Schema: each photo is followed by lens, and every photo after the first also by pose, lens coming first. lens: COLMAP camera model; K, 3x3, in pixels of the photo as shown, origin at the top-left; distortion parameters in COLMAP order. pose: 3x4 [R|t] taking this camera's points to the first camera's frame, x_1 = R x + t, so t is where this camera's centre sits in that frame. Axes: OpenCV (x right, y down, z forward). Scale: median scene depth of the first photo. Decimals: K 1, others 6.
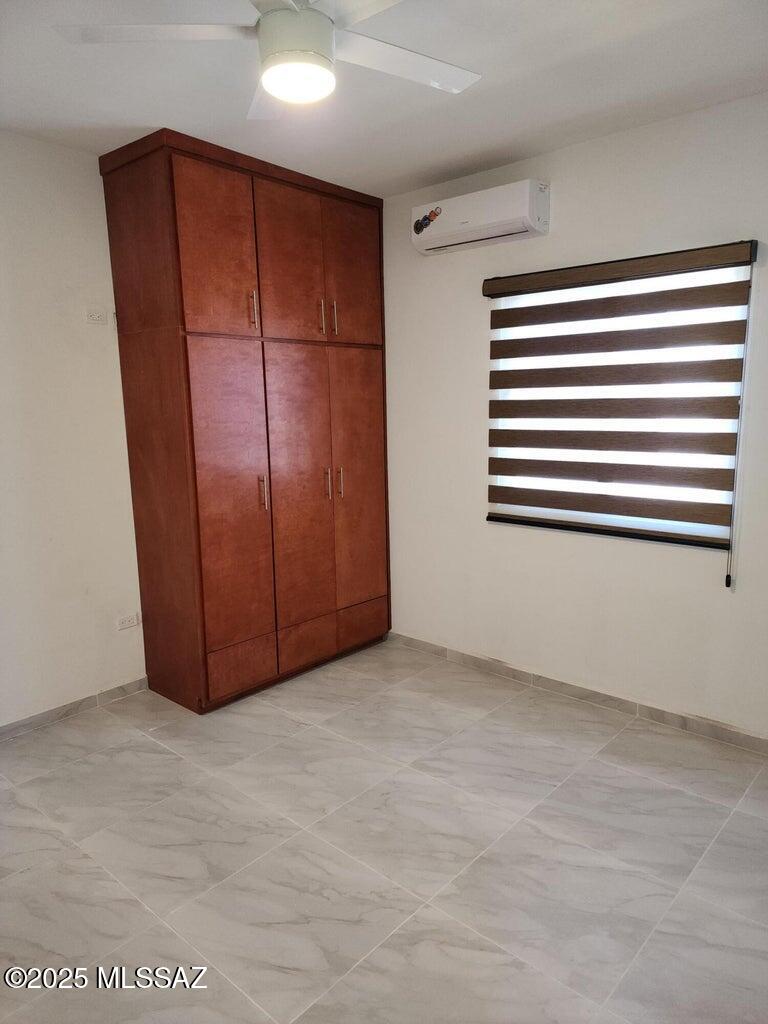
lens RADIAL K [[700.7, 0, 386.6], [0, 700.7, 524.1], [0, 0, 1]] dist [0.094609, -0.073371]
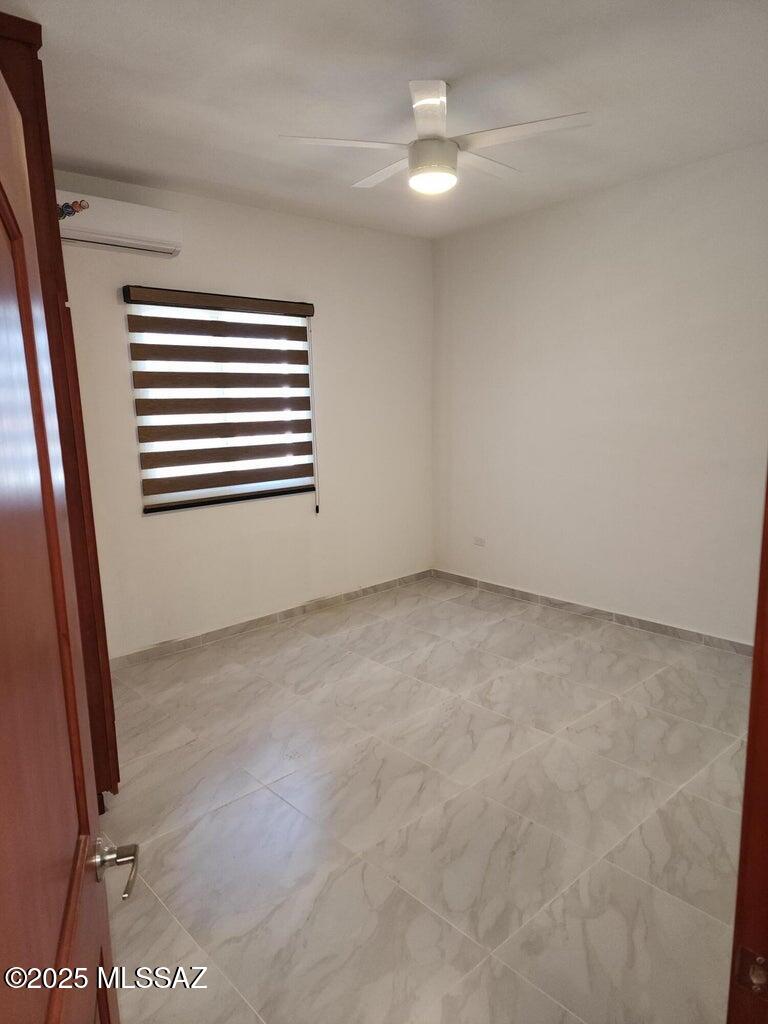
lens RADIAL K [[700.7, 0, 386.6], [0, 700.7, 524.1], [0, 0, 1]] dist [0.094609, -0.073371]
pose [[0.078010, -0.161505, 0.983784, -1.113444], [0.204089, 0.968480, 0.142809, -0.085722], [-0.975839, 0.189639, 0.108513, 0.682716]]
